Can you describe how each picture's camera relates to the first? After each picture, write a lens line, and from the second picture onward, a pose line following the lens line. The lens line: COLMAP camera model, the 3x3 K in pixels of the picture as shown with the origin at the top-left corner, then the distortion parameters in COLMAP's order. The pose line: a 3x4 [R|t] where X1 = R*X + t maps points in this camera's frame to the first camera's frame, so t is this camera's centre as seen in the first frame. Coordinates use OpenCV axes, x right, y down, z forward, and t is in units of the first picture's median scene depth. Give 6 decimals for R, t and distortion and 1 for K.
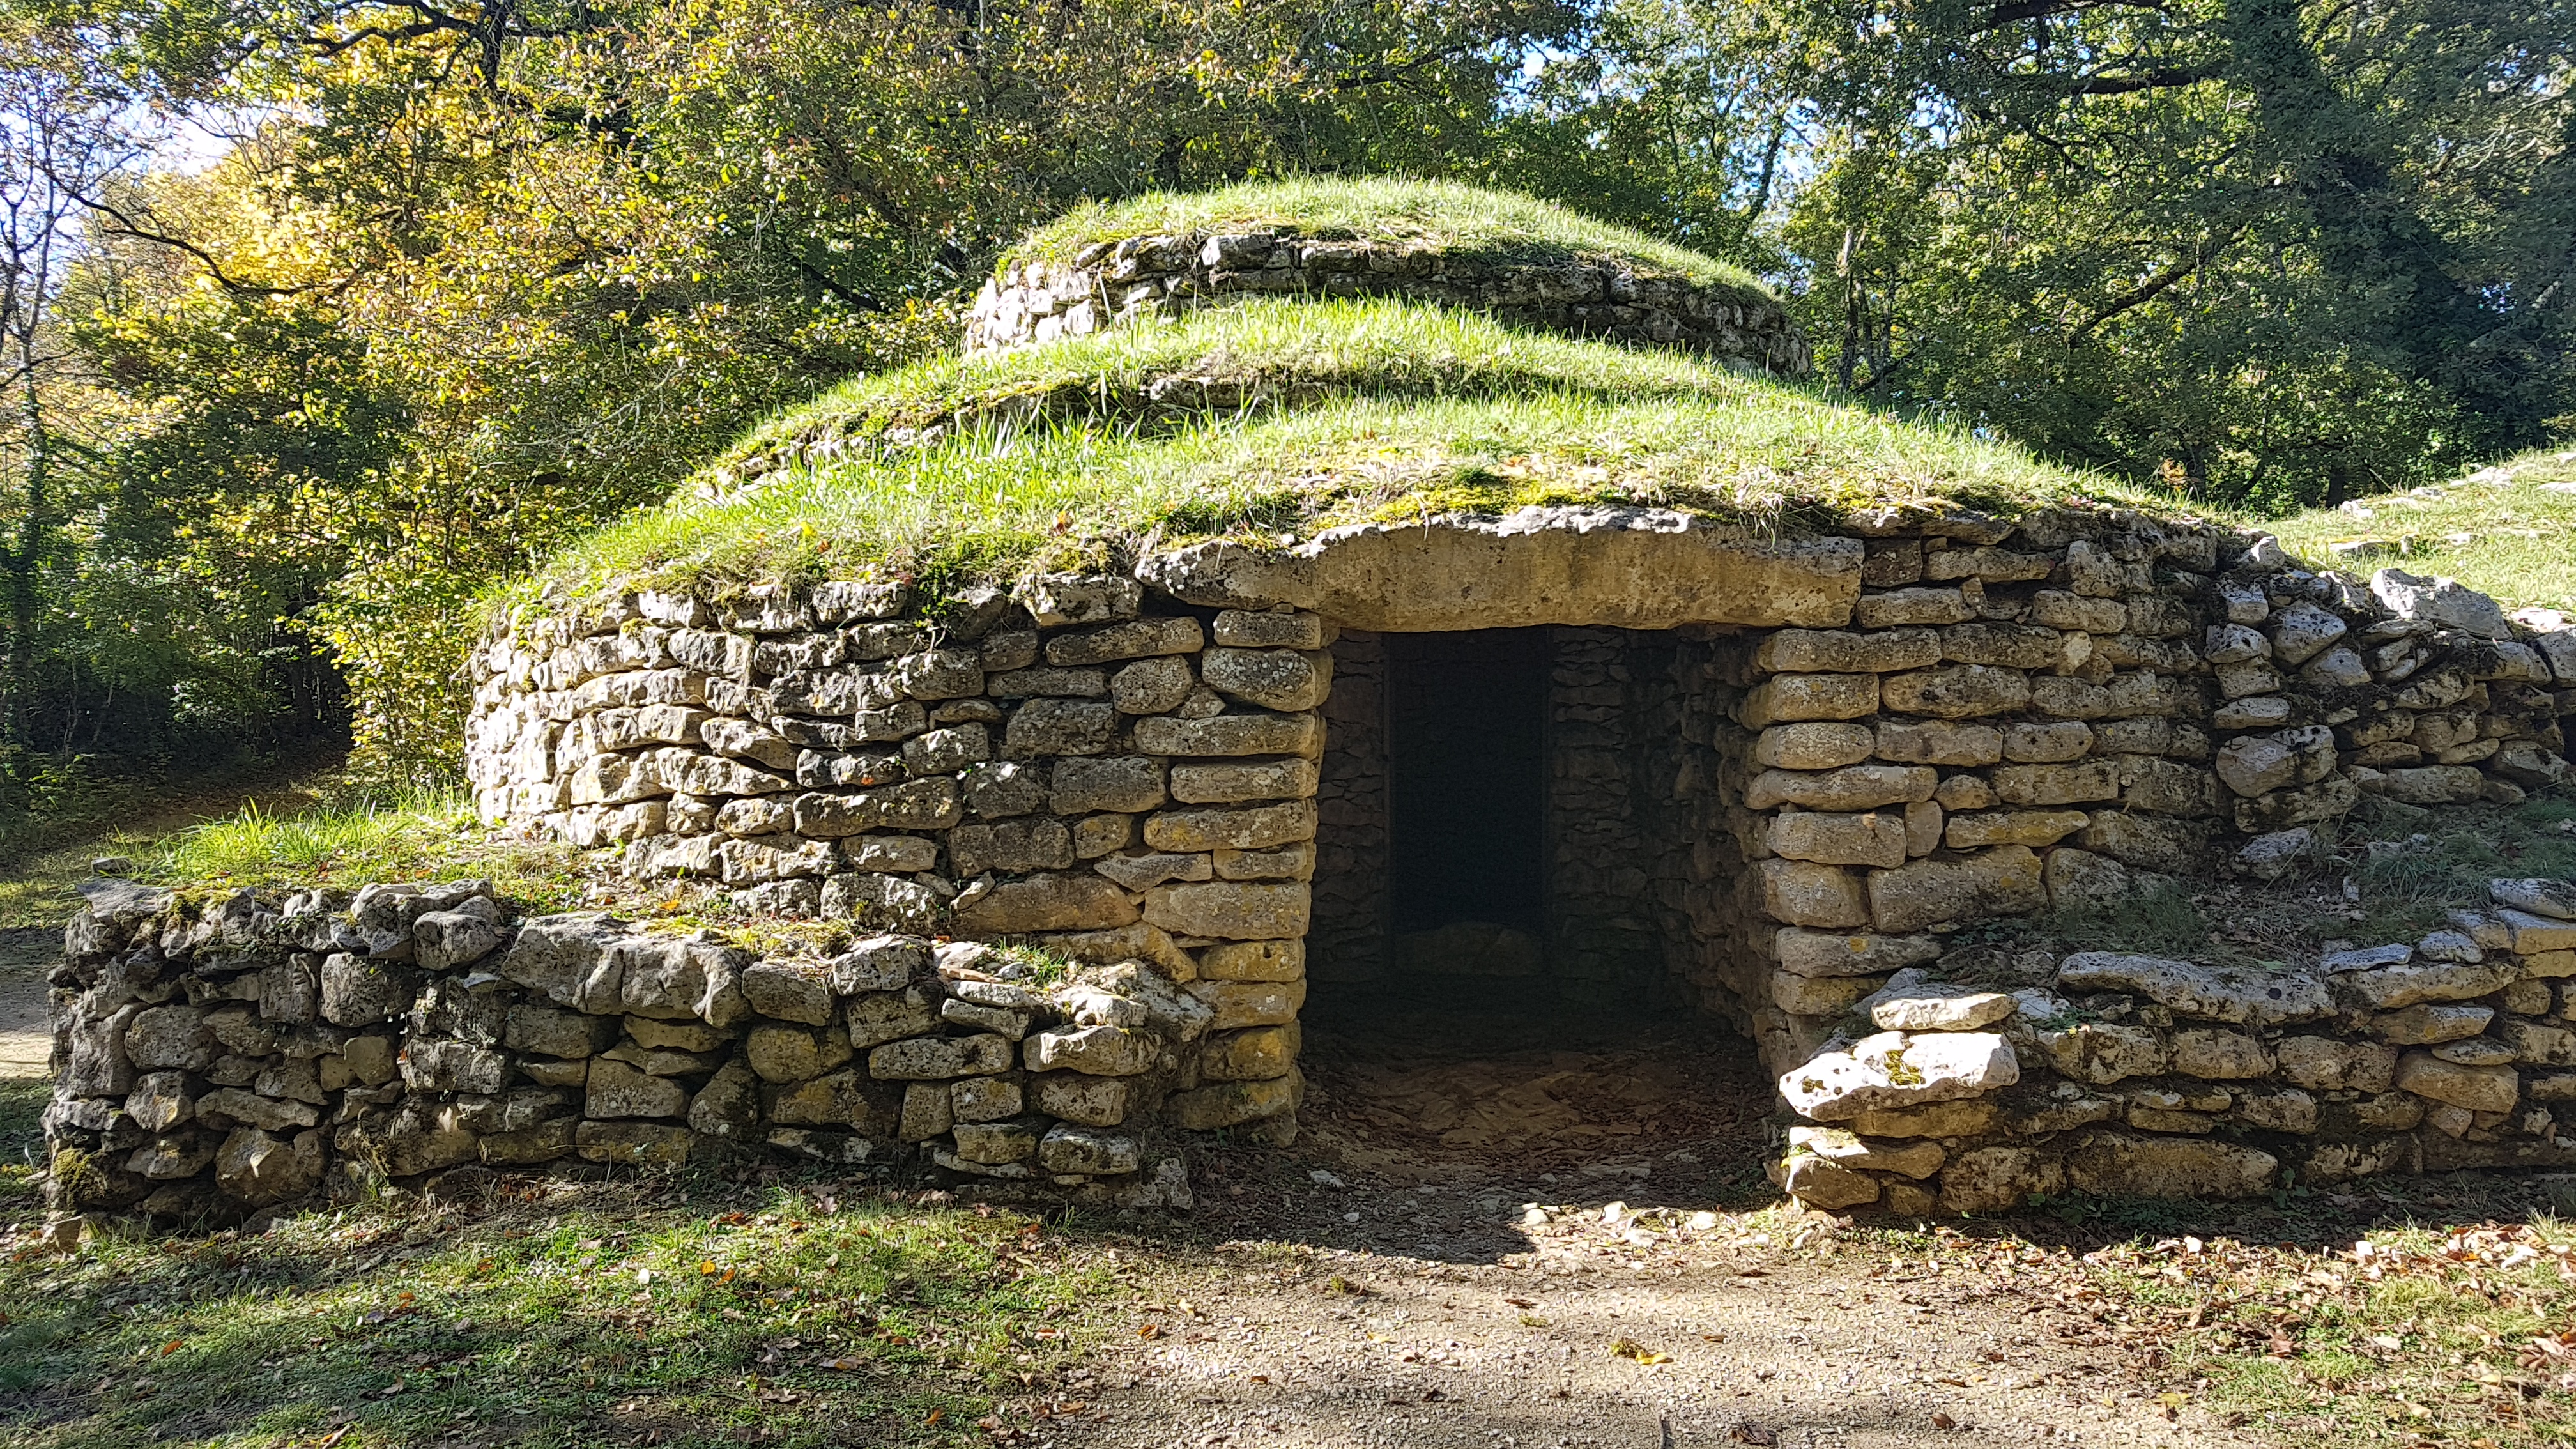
lens RADIAL K [[1930.0, 0, 1288.0], [0, 1930.0, 724.5], [0, 0, 1]] dist [0.055089, -0.000363]
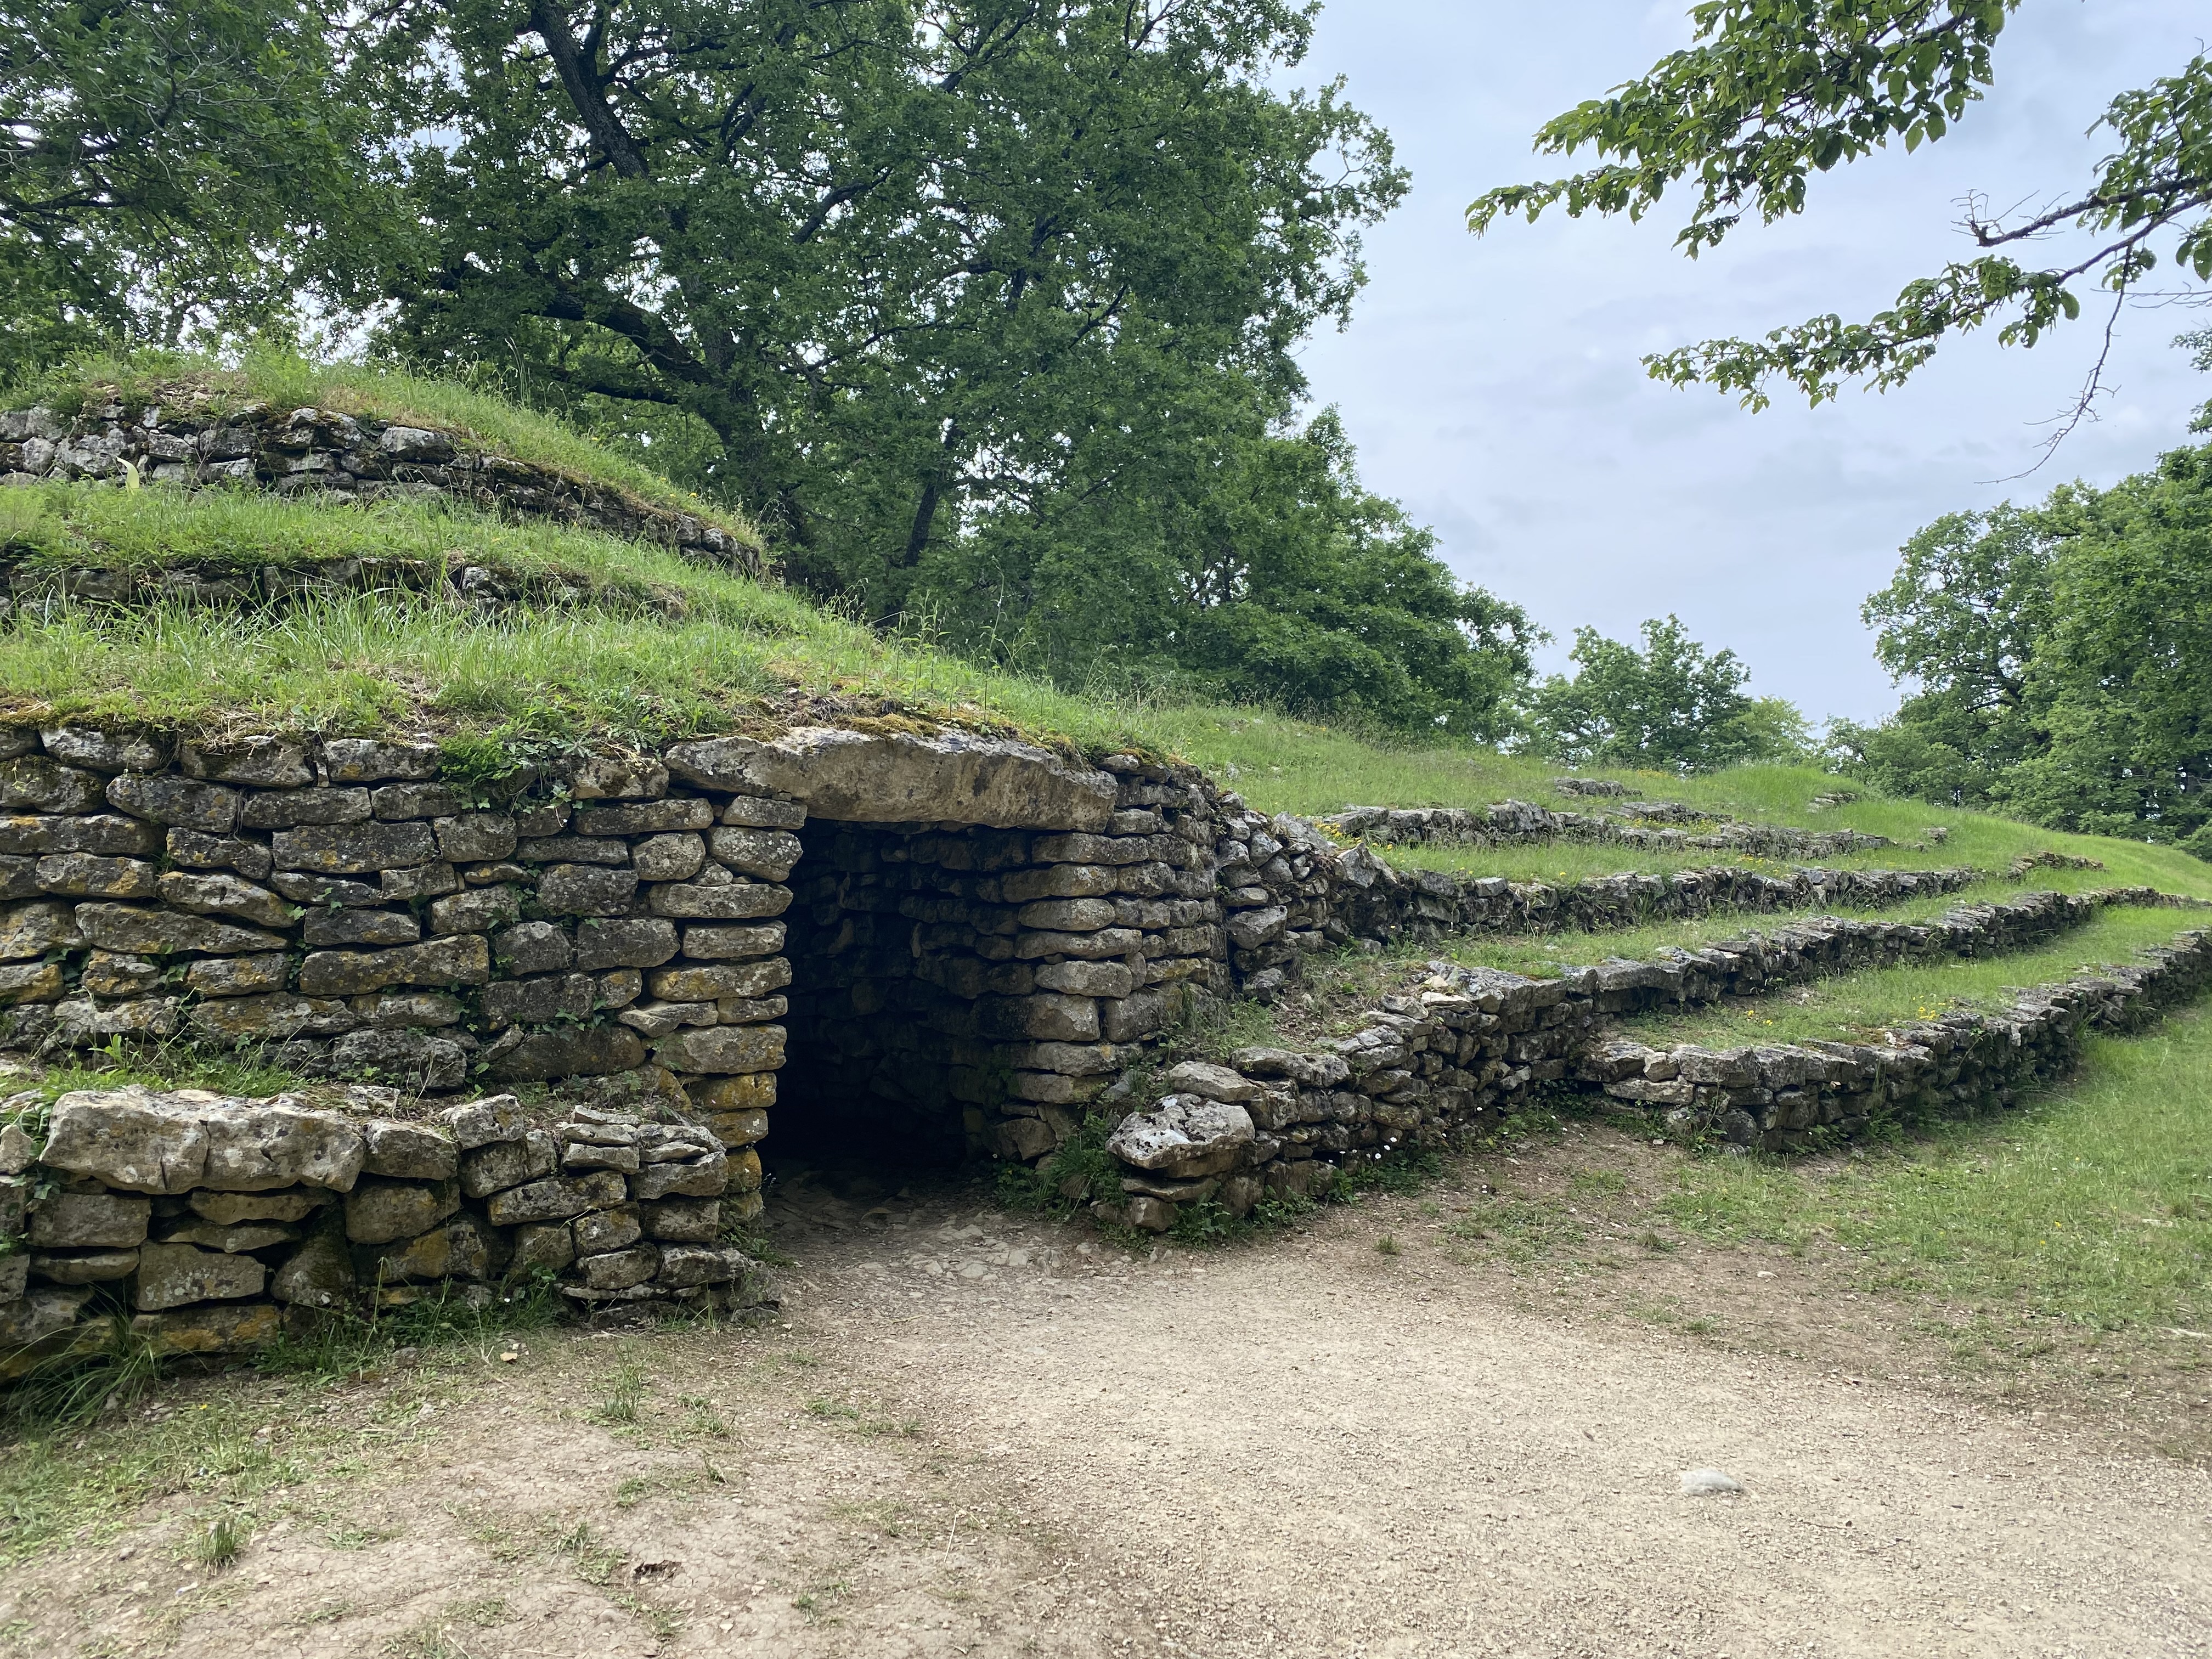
lens RADIAL K [[1641.6, 0, 1106.0], [0, 1641.6, 829.5], [0, 0, 1]] dist [0.008781, 0.009550]
pose [[0.705363, 0.046802, 0.707300, -0.583003], [-0.027236, 0.998871, -0.038933, -0.004815], [-0.708323, 0.008198, 0.705841, 0.129829]]
